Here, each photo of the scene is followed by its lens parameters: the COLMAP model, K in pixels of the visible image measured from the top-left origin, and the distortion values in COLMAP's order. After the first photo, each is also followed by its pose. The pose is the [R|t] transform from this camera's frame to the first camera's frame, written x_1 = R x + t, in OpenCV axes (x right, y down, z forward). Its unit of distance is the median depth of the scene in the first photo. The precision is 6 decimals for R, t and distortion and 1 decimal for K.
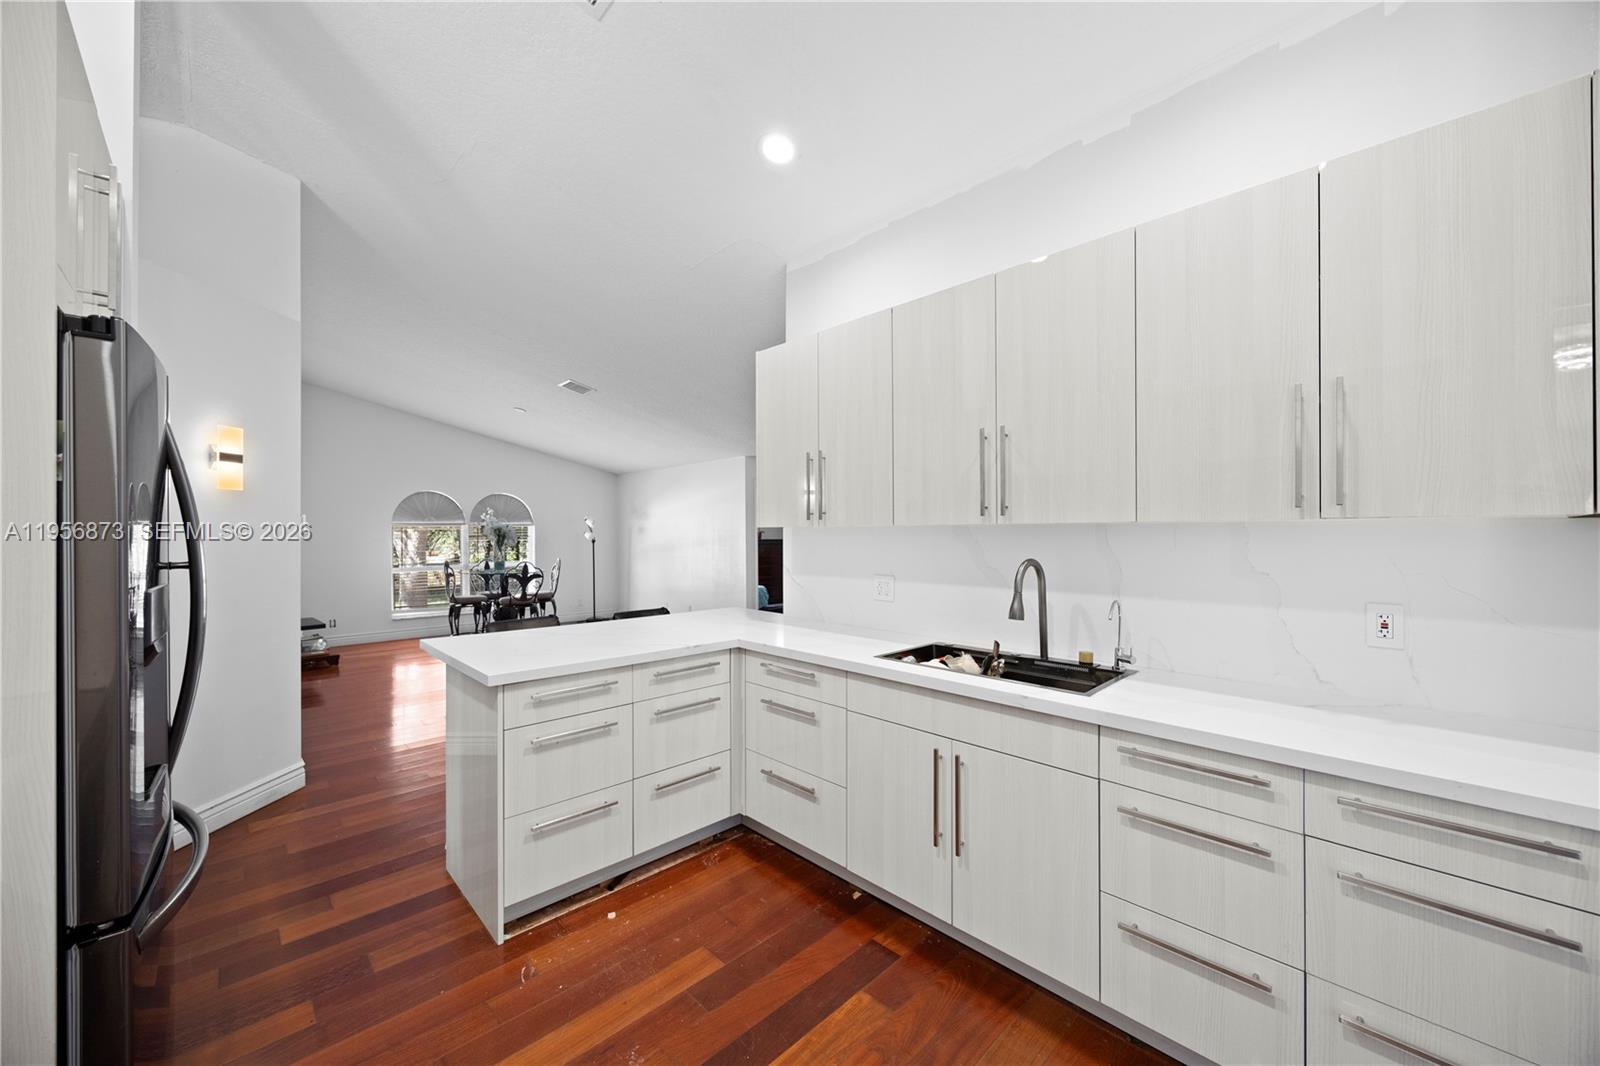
lens RADIAL K [[613.4, 0, 800.0], [0, 613.4, 533.3], [0, 0, 1]] dist [-0.000218, -0.000652]
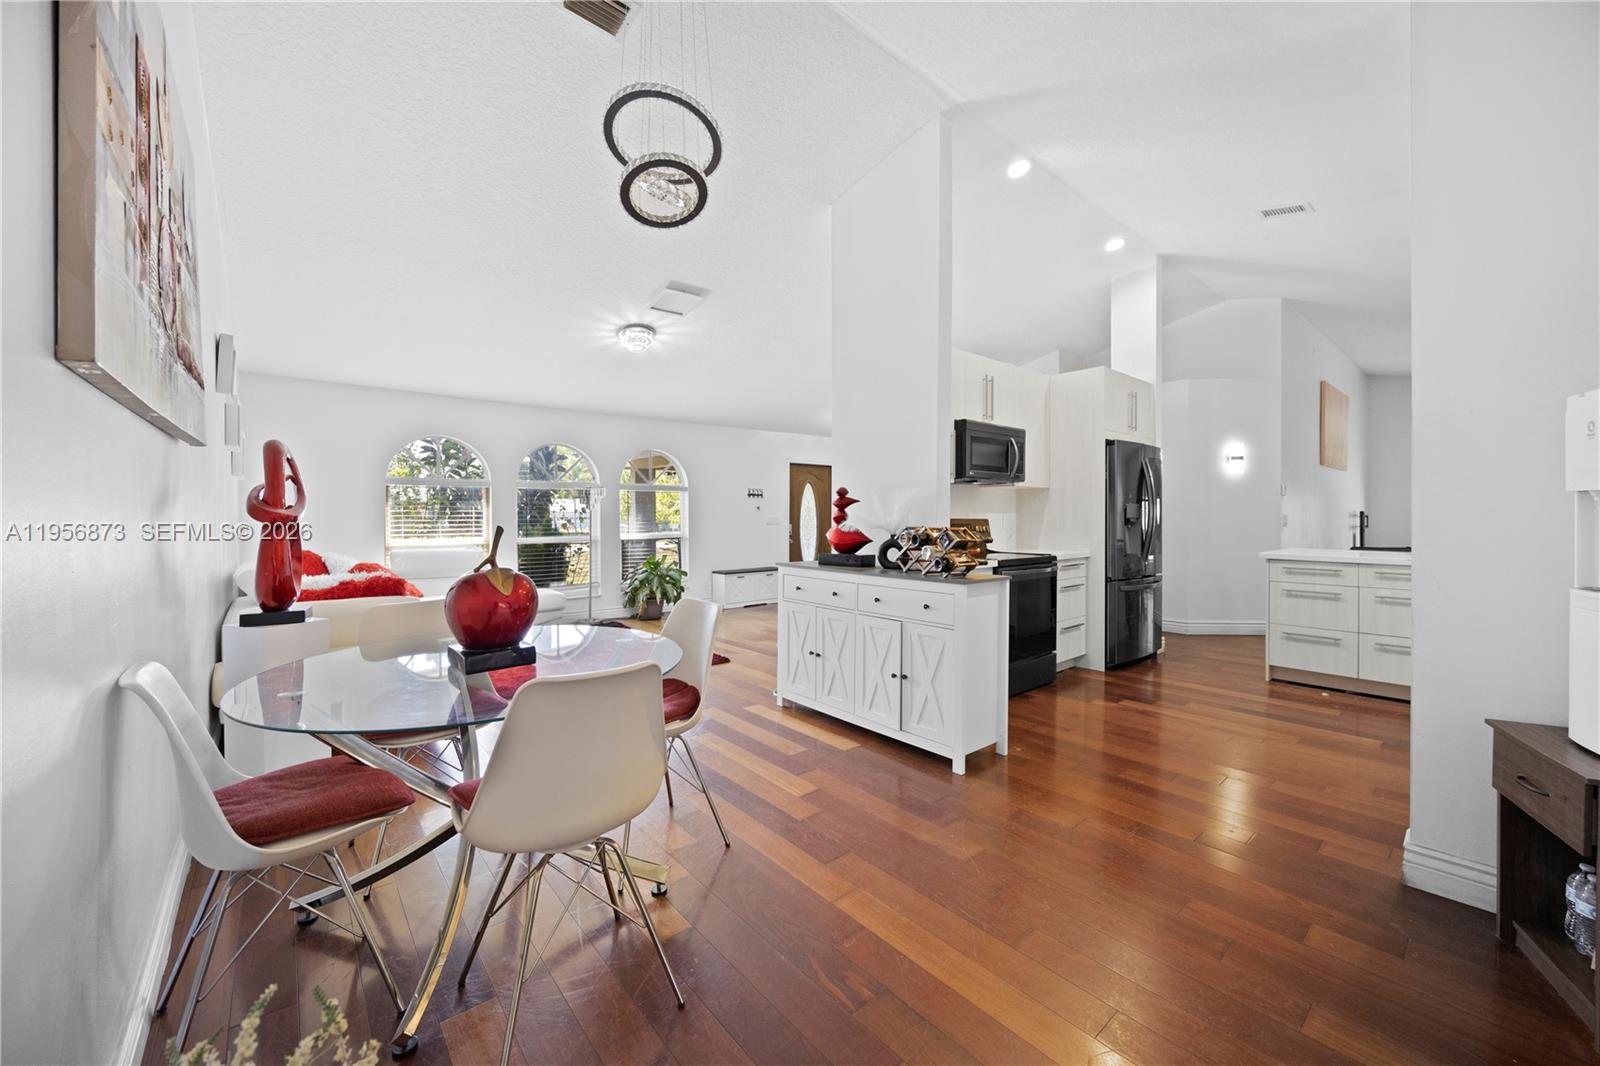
lens RADIAL K [[613.4, 0, 799.6], [0, 613.4, 534.7], [0, 0, 1]] dist [-0.000218, -0.000652]
pose [[-0.085079, 0.034138, -0.995789, 1.523890], [0.001384, 0.999416, 0.034145, 0.076152], [0.996373, 0.001527, -0.085077, -0.375550]]
